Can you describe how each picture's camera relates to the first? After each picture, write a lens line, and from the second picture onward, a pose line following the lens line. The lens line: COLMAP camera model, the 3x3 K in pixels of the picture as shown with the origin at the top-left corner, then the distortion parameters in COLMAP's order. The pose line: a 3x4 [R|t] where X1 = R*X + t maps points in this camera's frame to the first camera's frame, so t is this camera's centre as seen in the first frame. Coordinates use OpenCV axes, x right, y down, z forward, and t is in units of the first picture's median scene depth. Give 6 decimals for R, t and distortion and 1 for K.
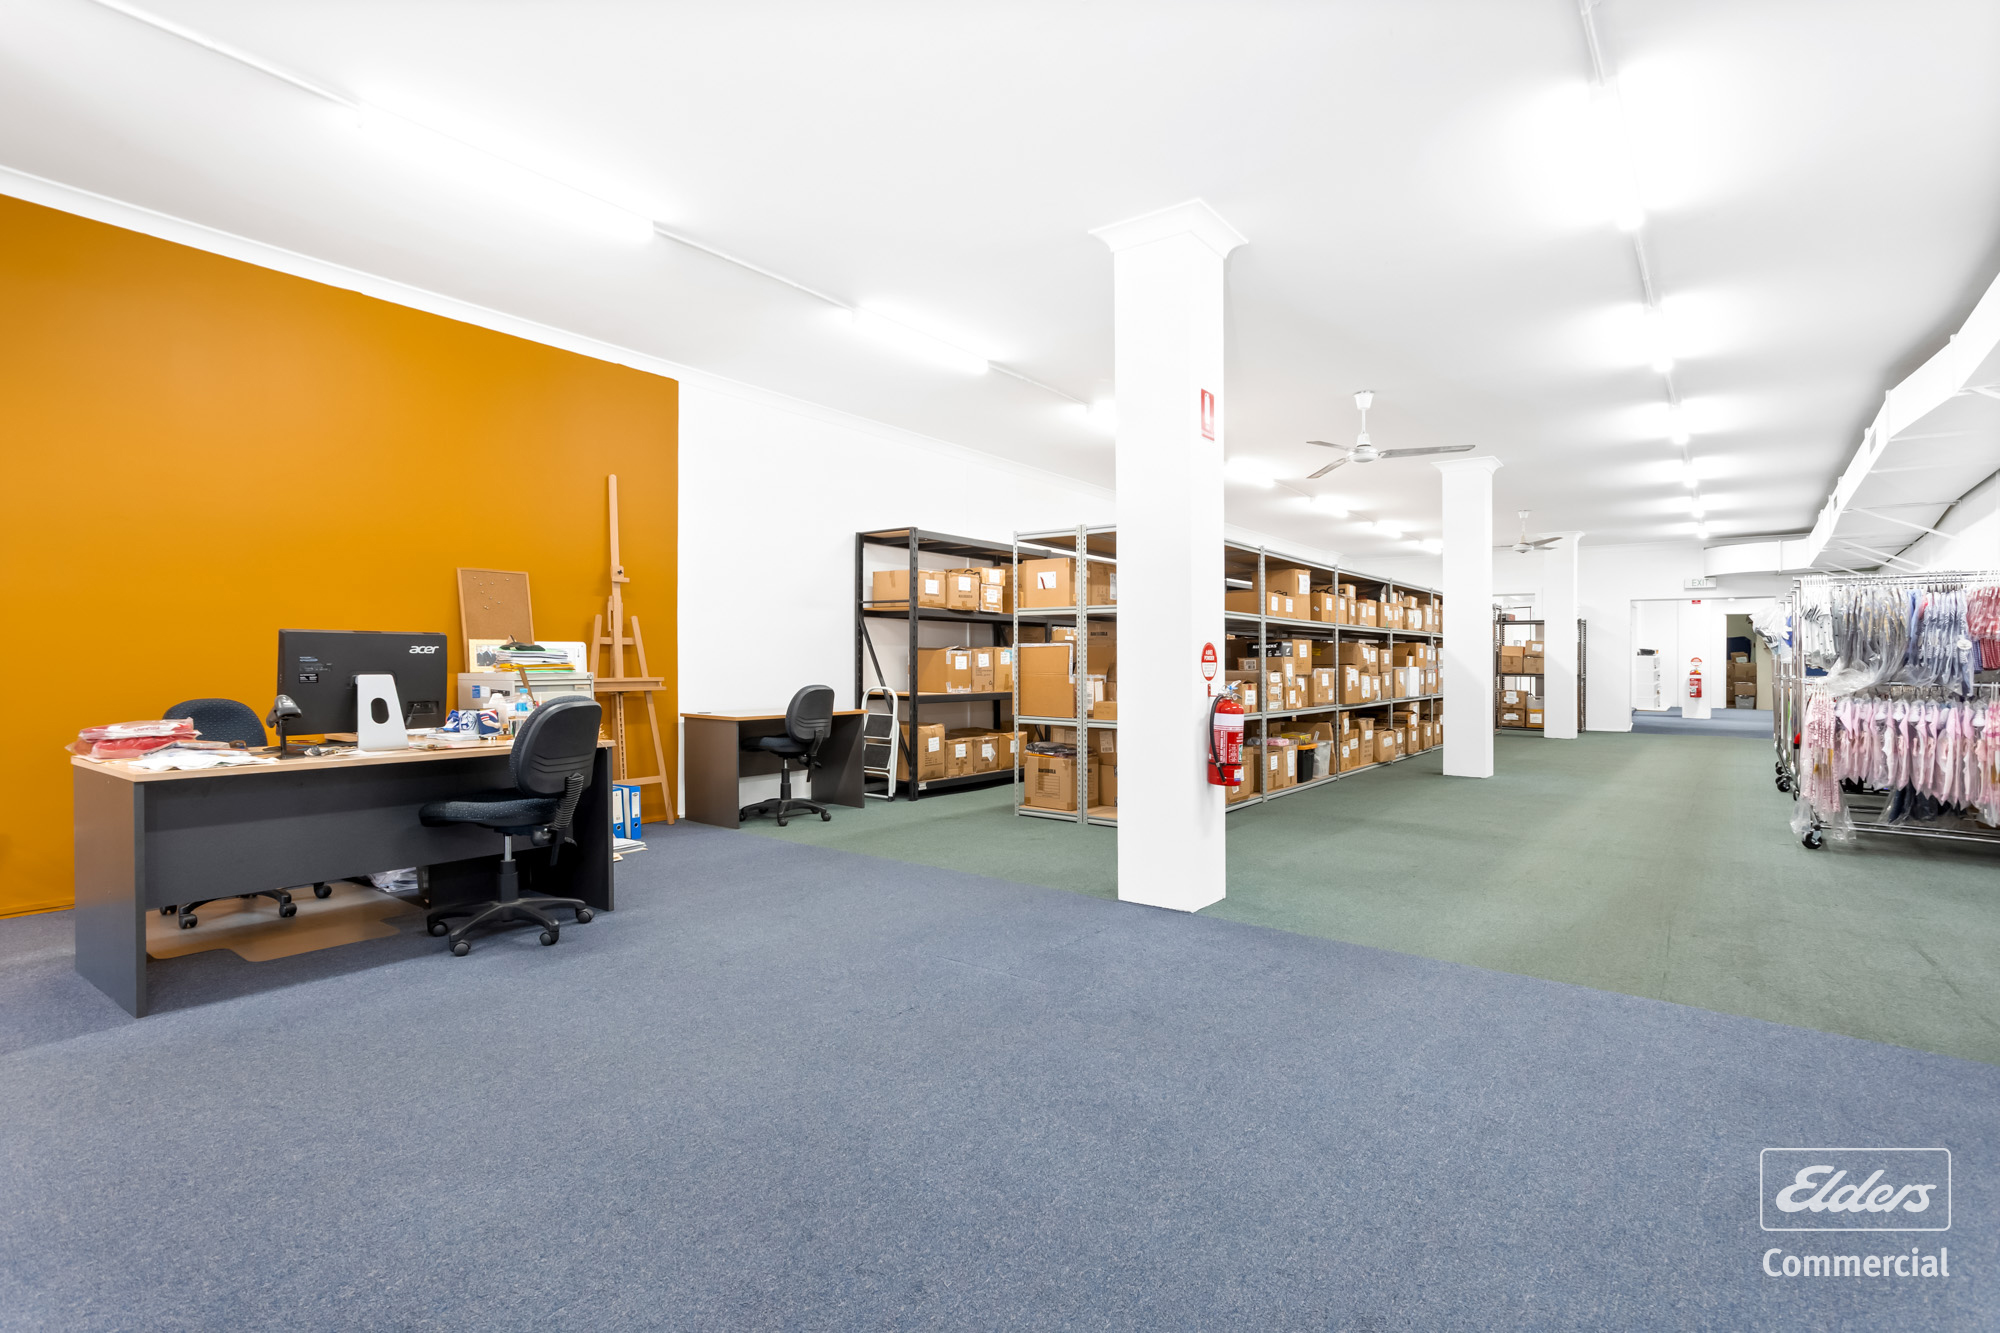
lens RADIAL K [[971.4, 0, 992.8], [0, 971.4, 664.0], [0, 0, 1]] dist [0.001923, 0.000593]
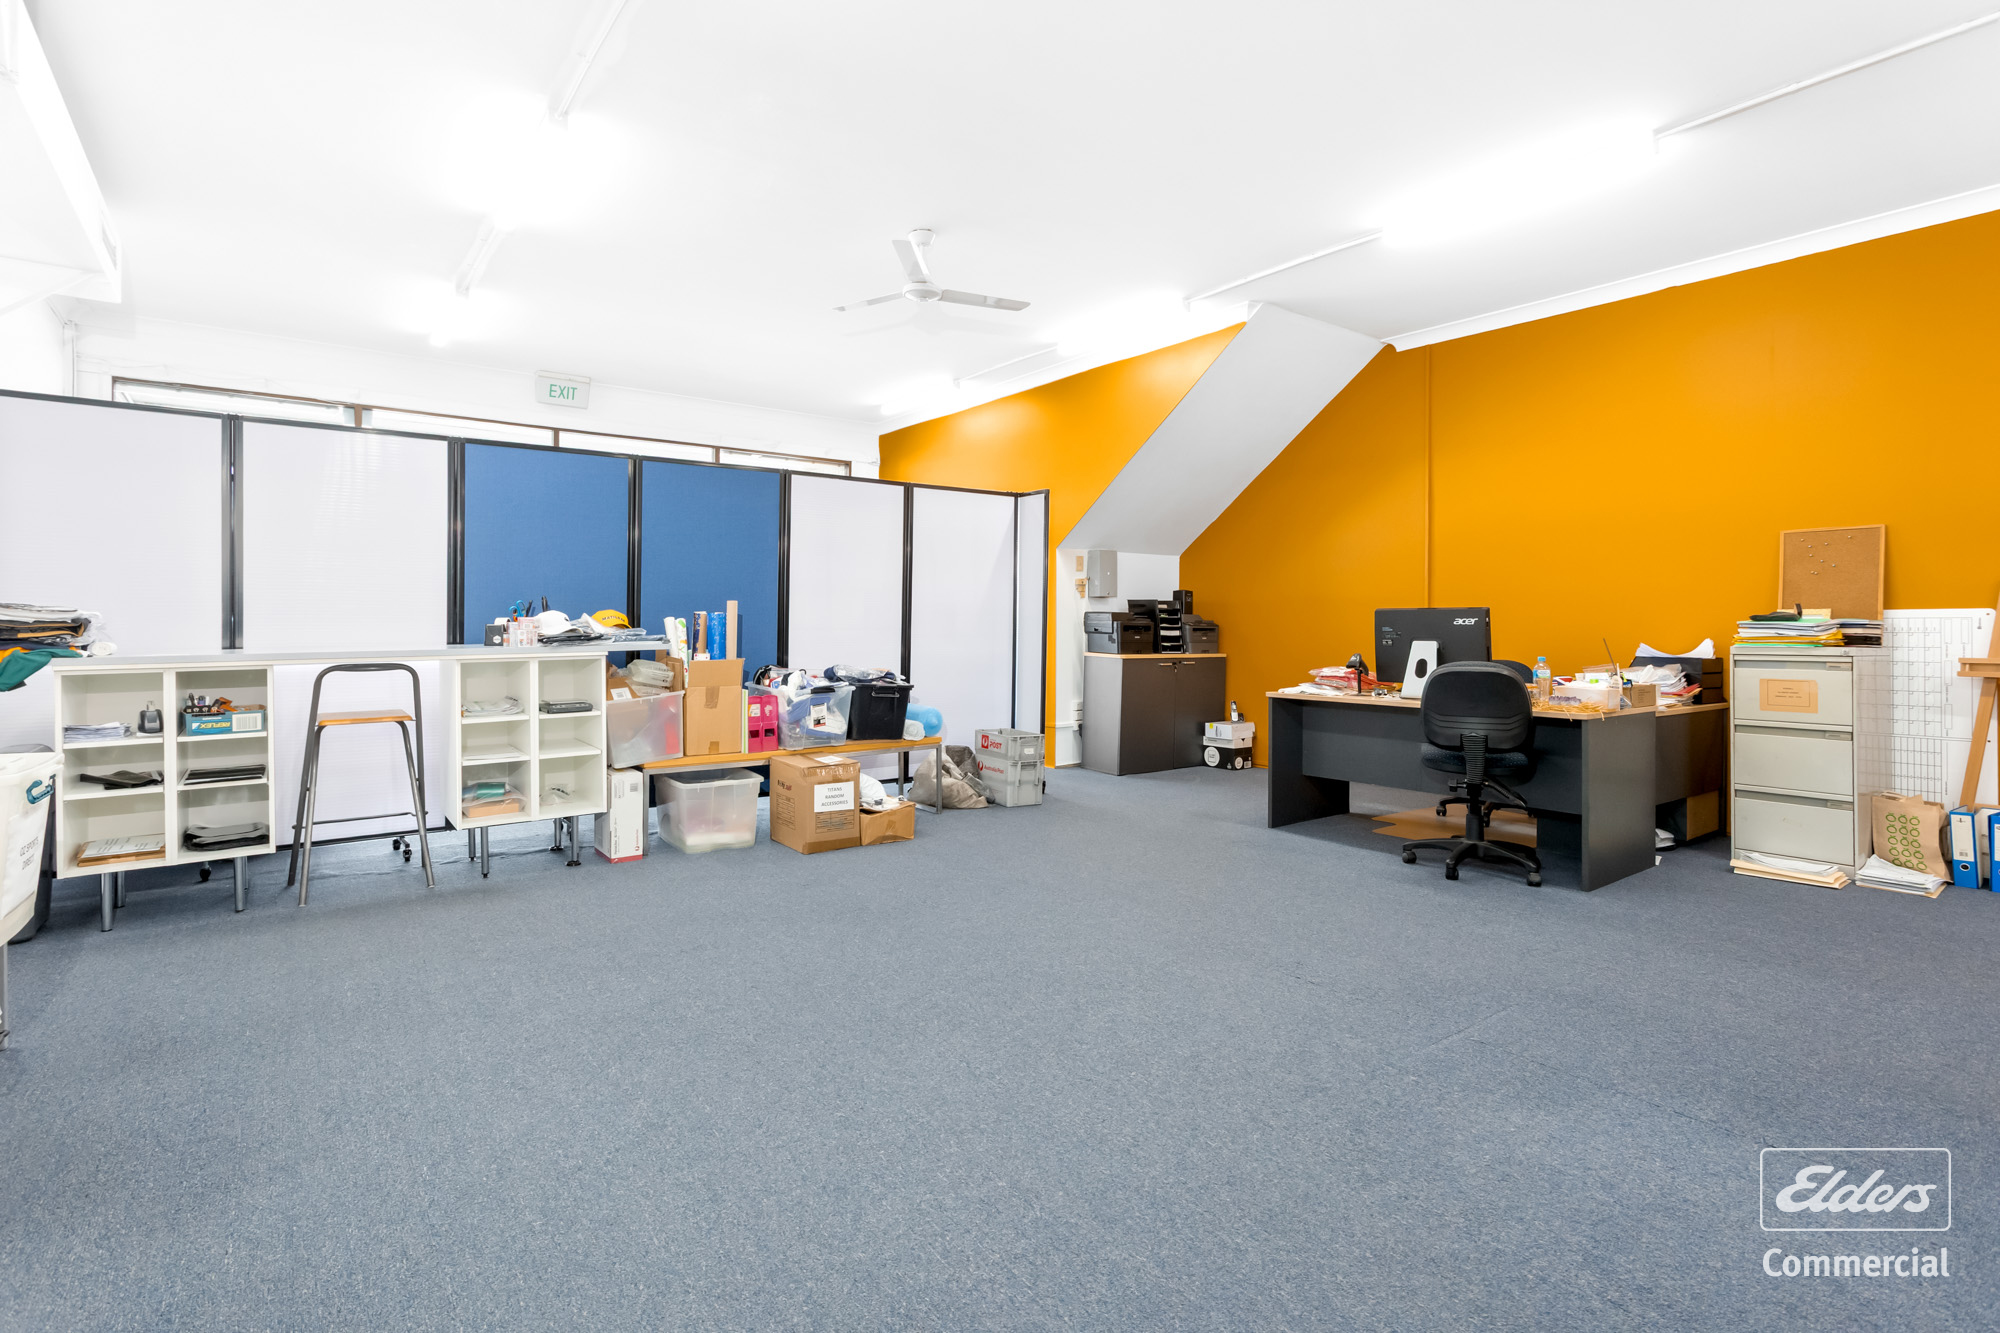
lens RADIAL K [[971.4, 0, 1002.1], [0, 971.4, 635.0], [0, 0, 1]] dist [0.001923, 0.000593]
pose [[-0.282125, -0.001964, -0.959376, 0.781482], [-0.010415, 0.999945, 0.001015, 0.007660], [0.959321, 0.010279, -0.282130, 0.810220]]
